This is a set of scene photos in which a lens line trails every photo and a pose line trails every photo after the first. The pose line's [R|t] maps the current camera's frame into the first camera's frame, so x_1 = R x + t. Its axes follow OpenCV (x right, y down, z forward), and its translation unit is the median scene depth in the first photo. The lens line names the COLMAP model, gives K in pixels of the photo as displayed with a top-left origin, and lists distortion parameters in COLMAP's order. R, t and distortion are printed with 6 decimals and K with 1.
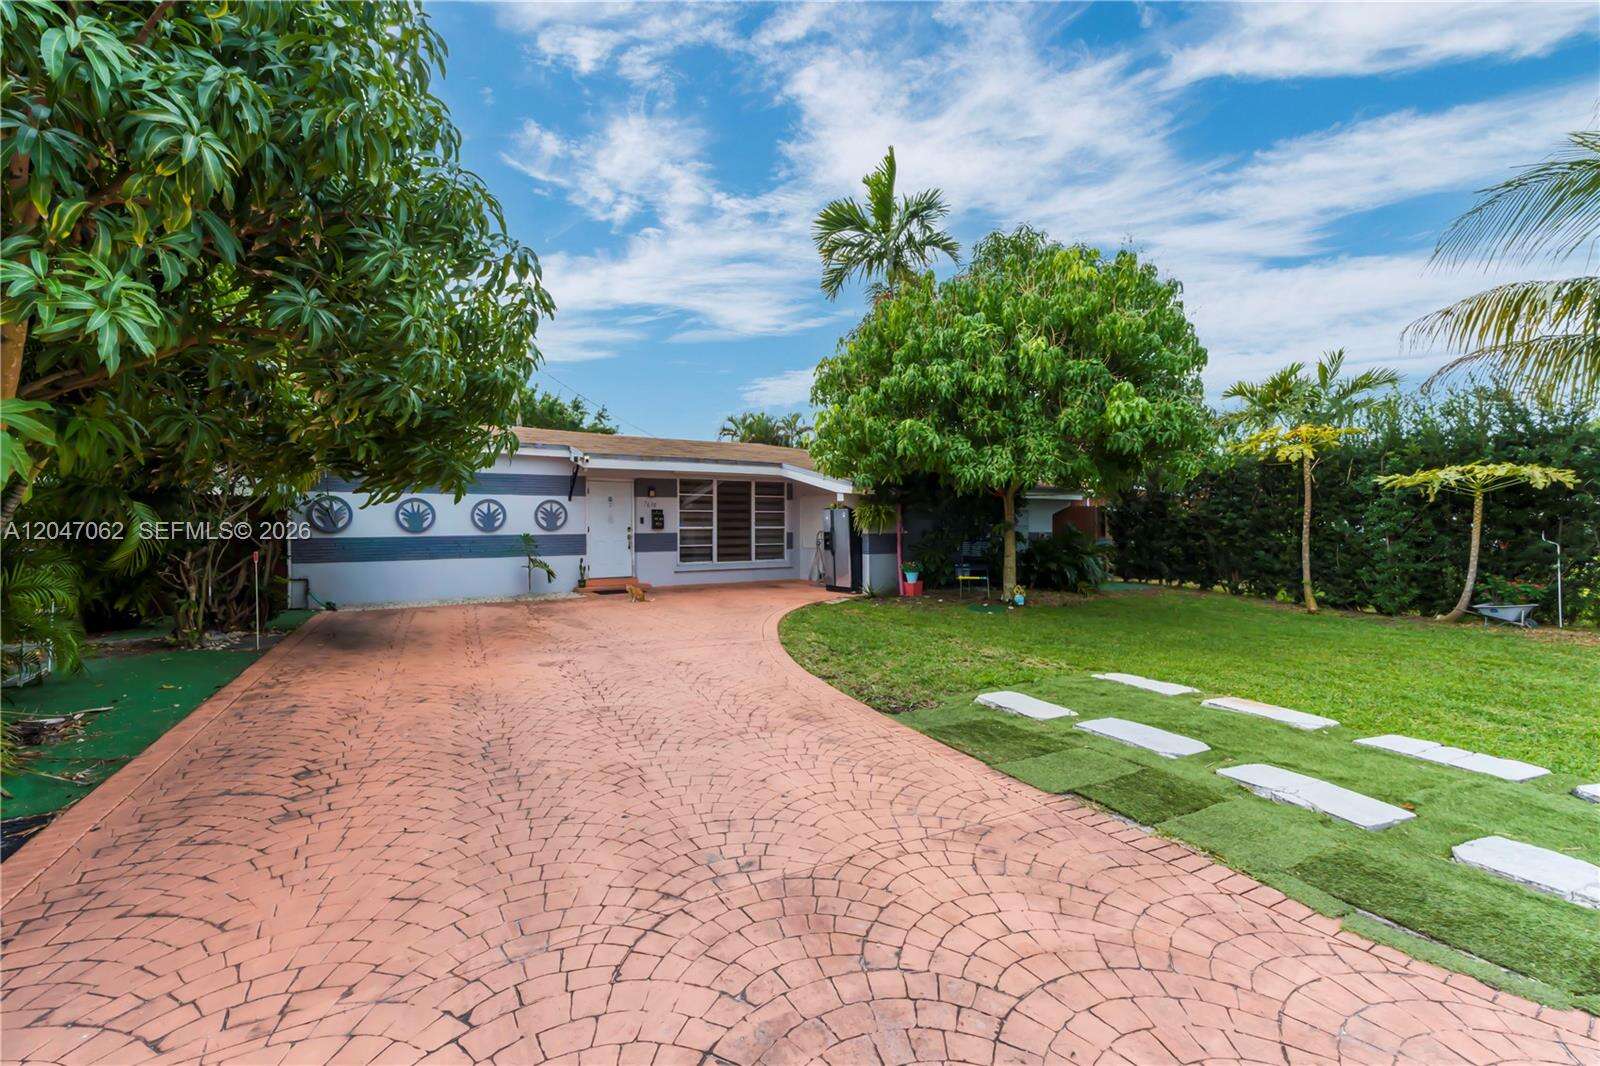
lens RADIAL K [[703.8, 0, 787.9], [0, 703.8, 530.7], [0, 0, 1]] dist [0.097739, -0.000605]
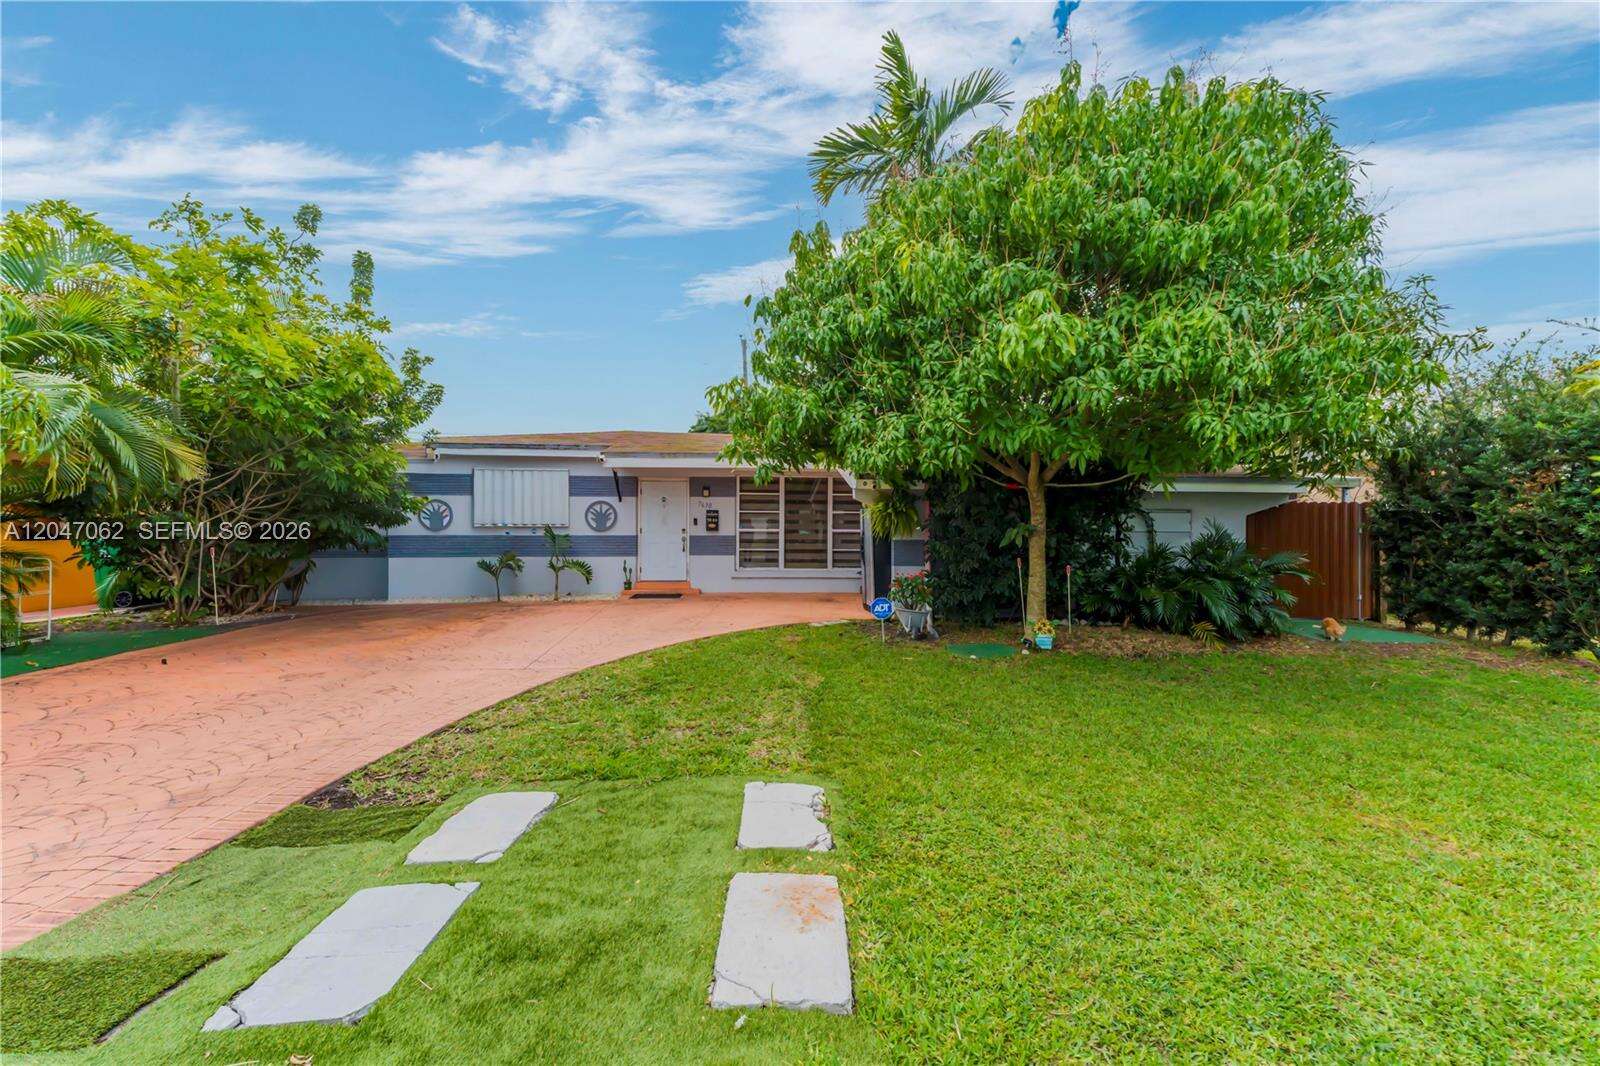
lens RADIAL K [[703.8, 0, 787.9], [0, 703.8, 530.7], [0, 0, 1]] dist [0.097739, -0.000605]
pose [[0.884908, 0.010974, -0.465636, 0.371469], [-0.012679, 0.999919, -0.000530, -0.004063], [0.465593, 0.006372, 0.884976, 0.252424]]
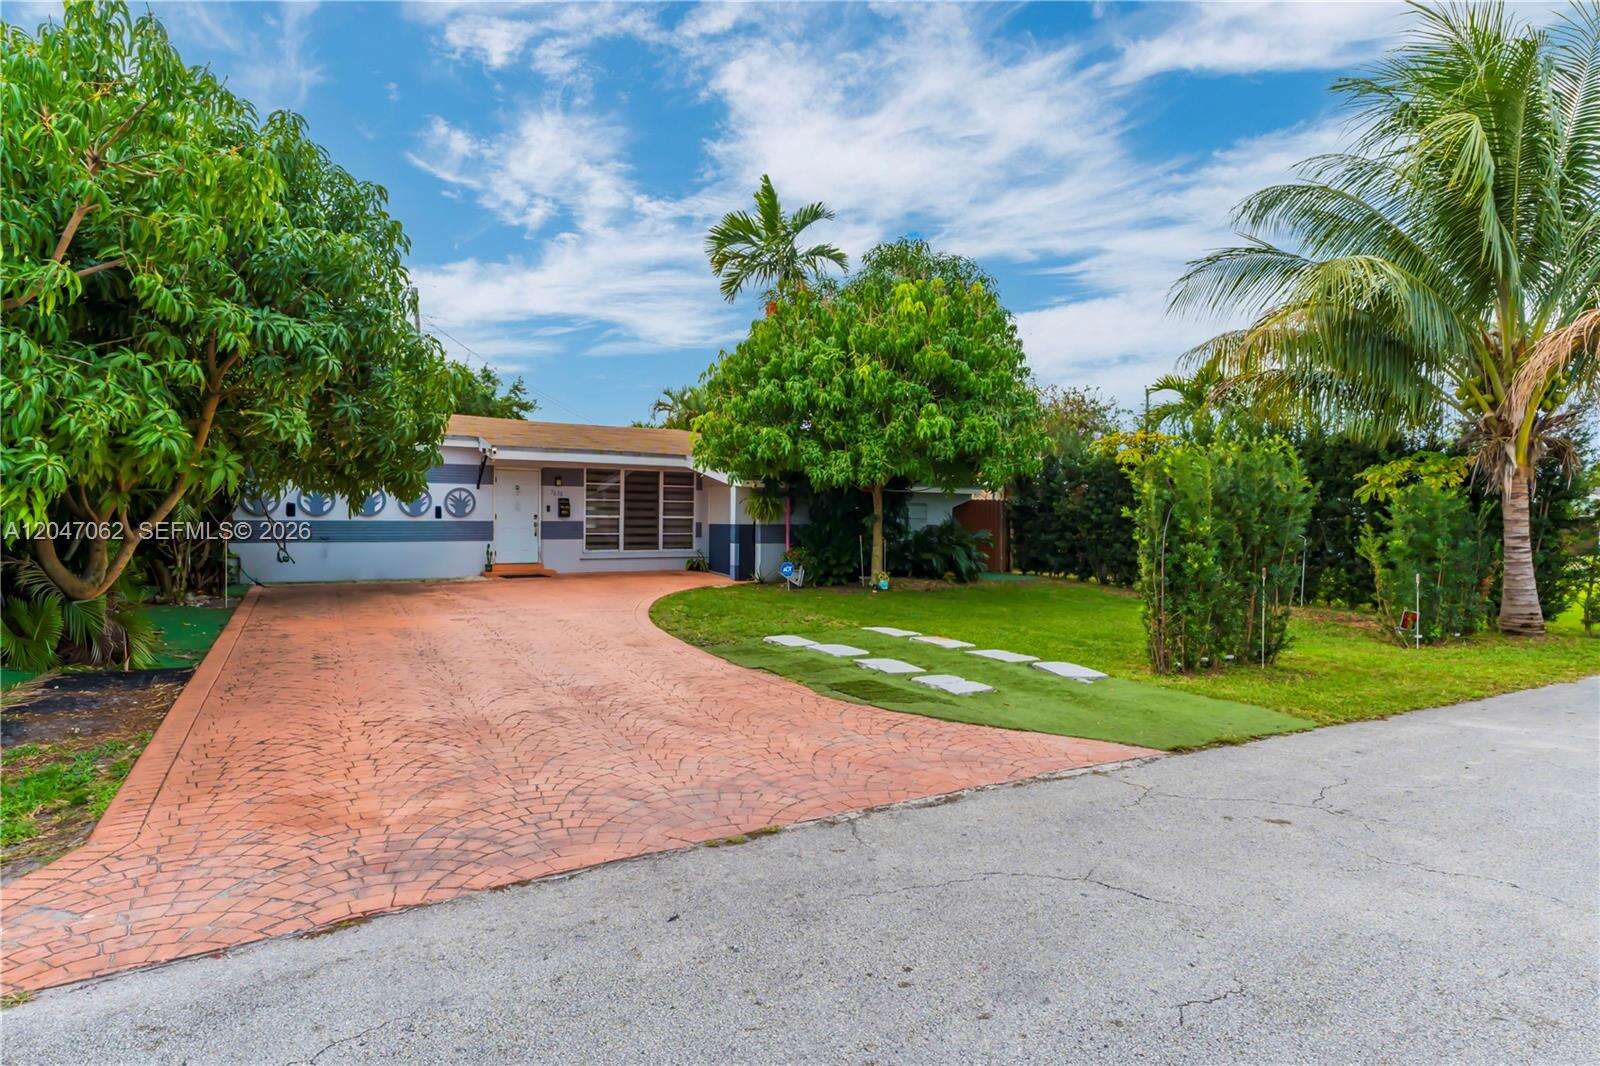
lens RADIAL K [[914.8, 0, 776.4], [0, 914.8, 533.2], [0, 0, 1]] dist [0.124256, 0.000026]
pose [[0.999847, 0.012246, 0.012475, 0.120819], [-0.012395, 0.999851, 0.011999, 0.001233], [-0.012326, -0.012152, 0.999850, -0.385061]]
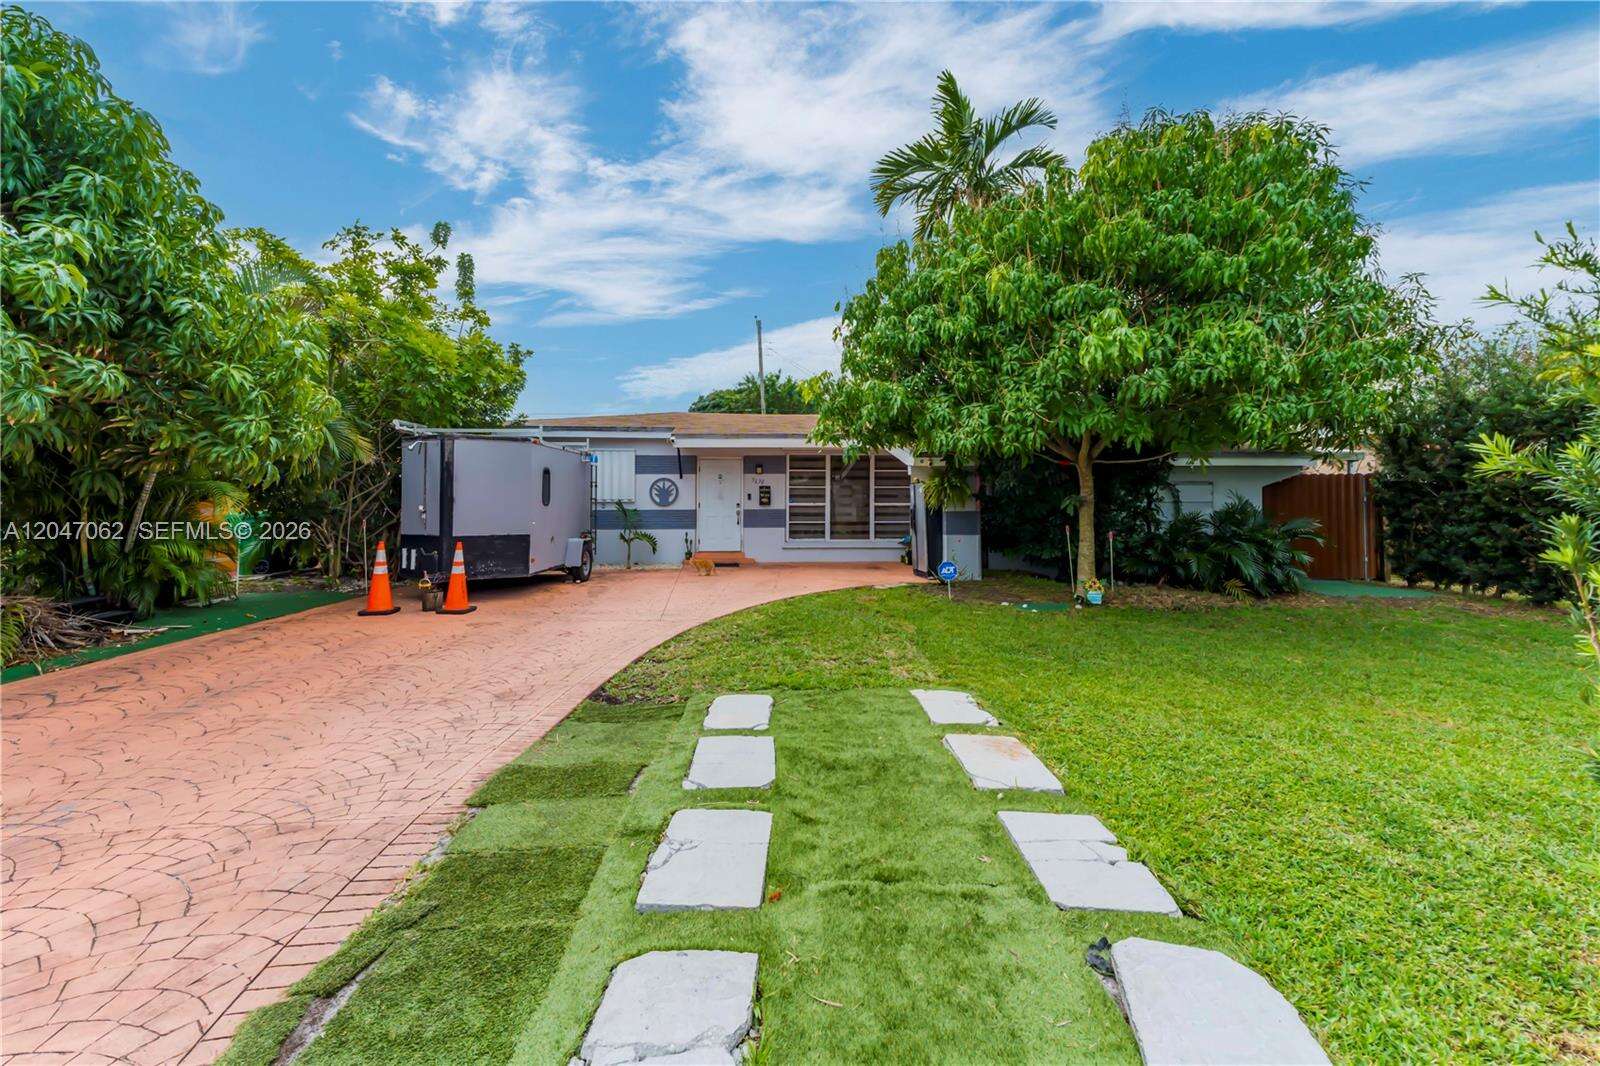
lens RADIAL K [[717.6, 0, 783.9], [0, 717.6, 497.3], [0, 0, 1]] dist [0.112359, 0.000237]
pose [[0.890676, -0.003016, -0.454629, 0.338837], [-0.003460, 0.999904, -0.013411, 0.000133], [0.454626, 0.013518, 0.890580, 0.111821]]
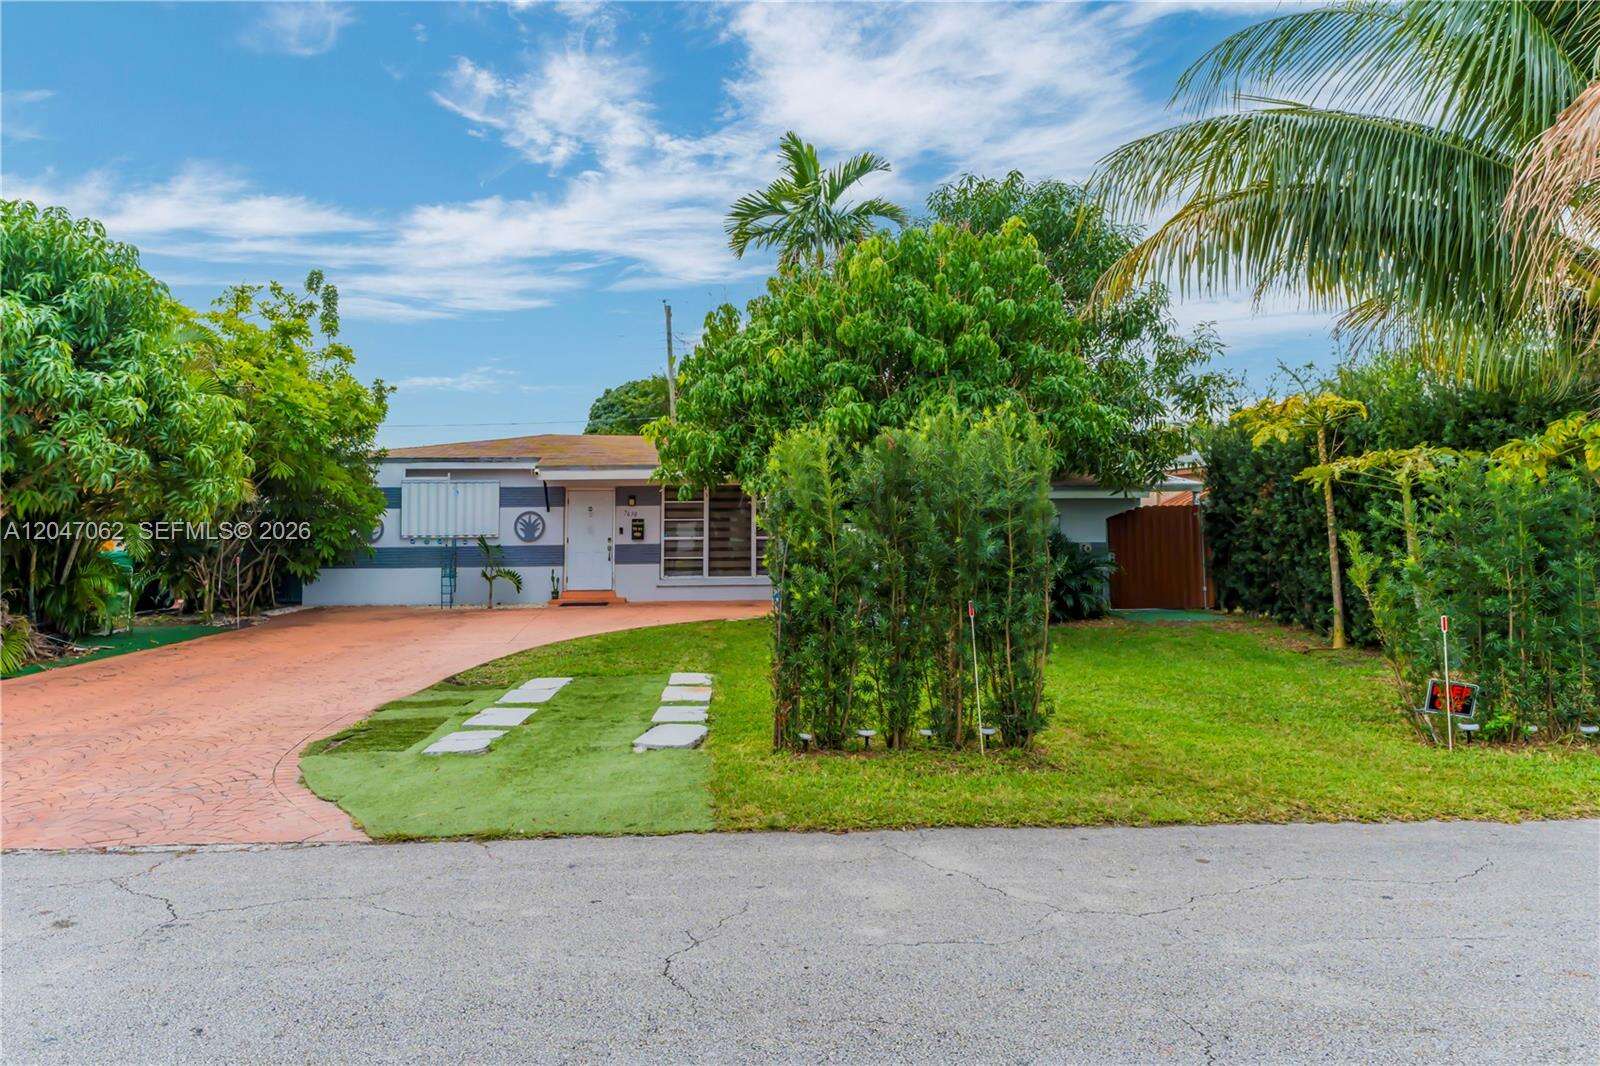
lens RADIAL K [[1073.5, 0, 722.1], [0, 1073.5, 469.0], [0, 0, 1]] dist [0.068801, -0.000241]
pose [[0.879723, -0.033758, -0.474286, 0.658357], [0.001937, 0.997723, -0.067422, 0.000311], [0.475482, 0.058394, 0.877785, -0.225297]]
